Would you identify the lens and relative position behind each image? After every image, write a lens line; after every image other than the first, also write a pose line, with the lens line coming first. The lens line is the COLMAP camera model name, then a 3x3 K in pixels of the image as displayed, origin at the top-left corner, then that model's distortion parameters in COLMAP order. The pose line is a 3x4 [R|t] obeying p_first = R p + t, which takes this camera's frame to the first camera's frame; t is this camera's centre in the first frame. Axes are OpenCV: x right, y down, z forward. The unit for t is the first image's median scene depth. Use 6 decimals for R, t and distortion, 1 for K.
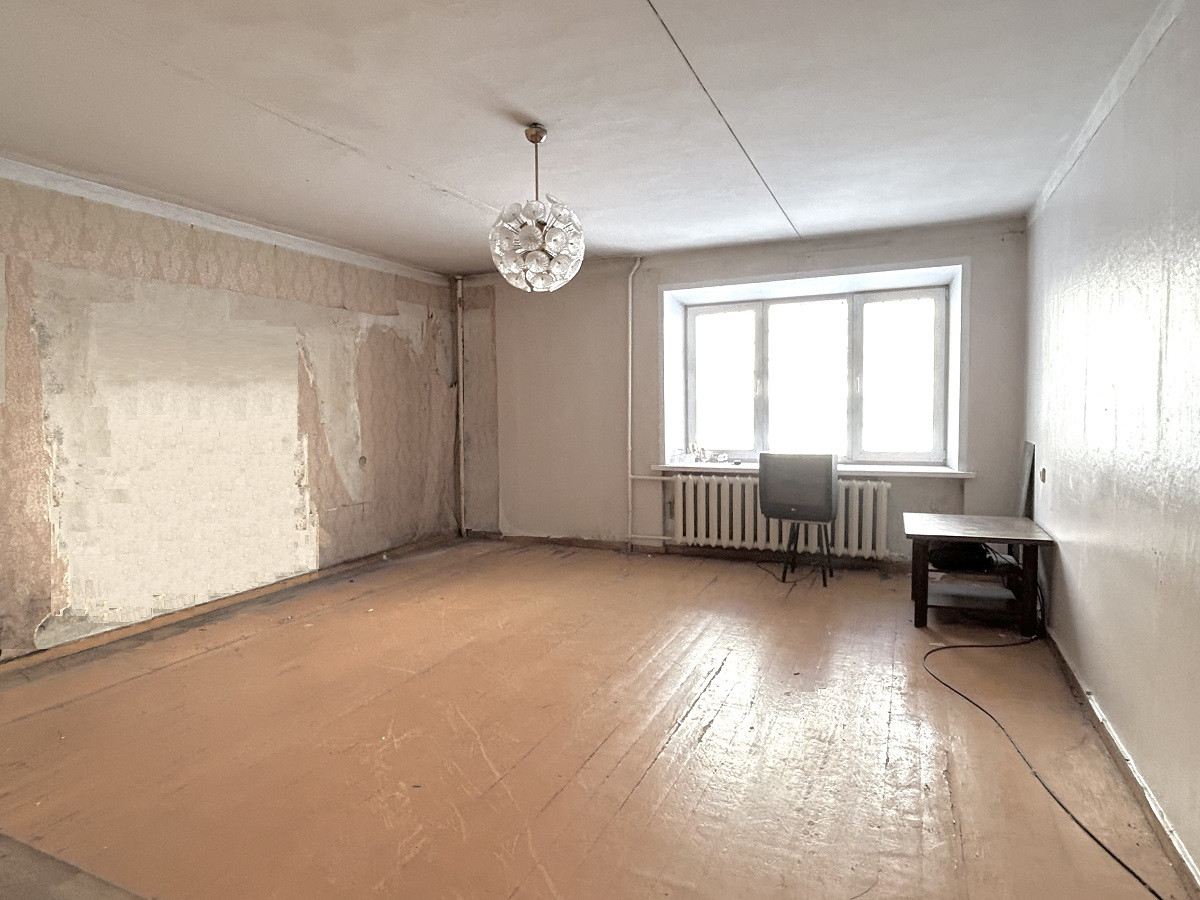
lens RADIAL K [[678.5, 0, 600.0], [0, 678.5, 450.0], [0, 0, 1]] dist [0.000335, 0.000091]
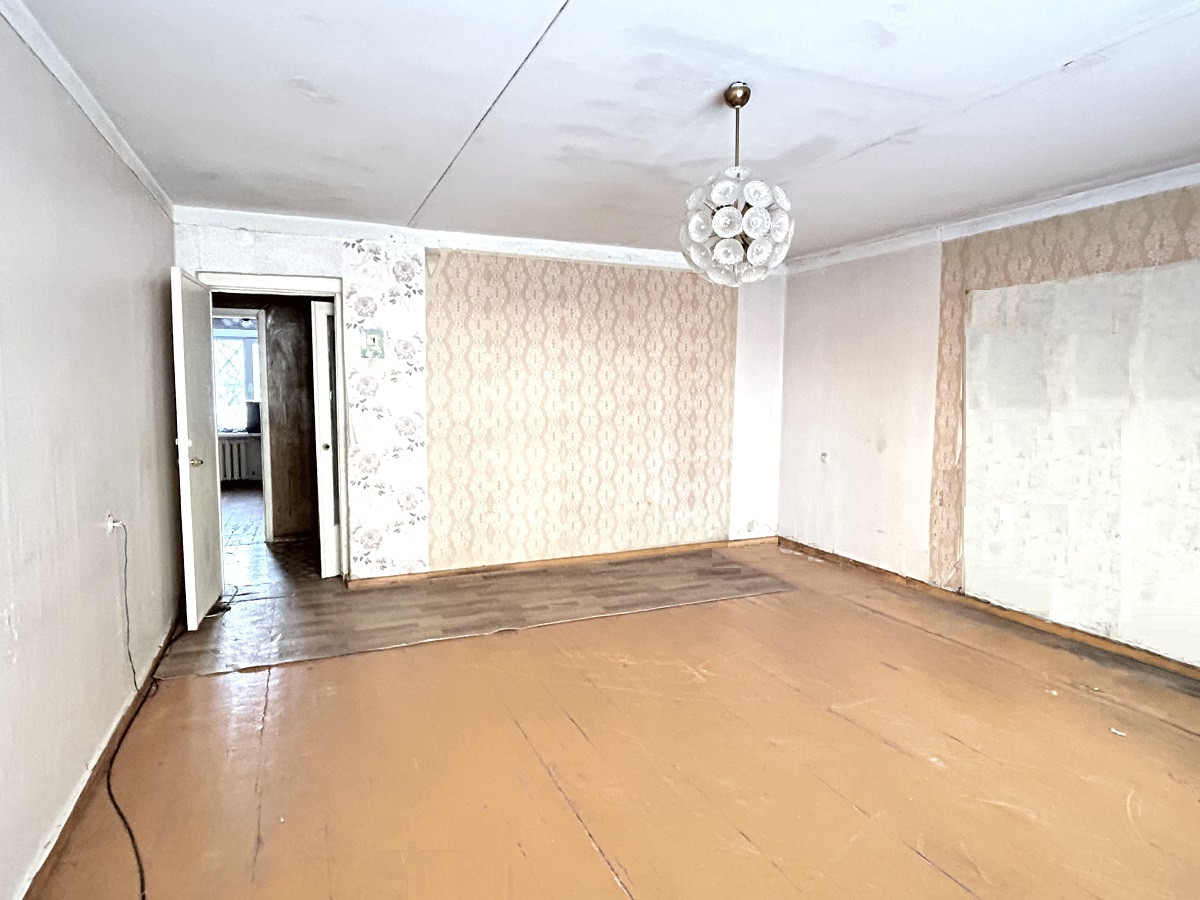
lens RADIAL K [[678.5, 0, 600.0], [0, 678.5, 450.0], [0, 0, 1]] dist [0.000335, 0.000091]
pose [[-0.665765, 0.076027, -0.742278, 0.506302], [-0.042495, 0.989318, 0.139444, -0.114737], [0.744951, 0.124380, -0.655422, 1.114806]]
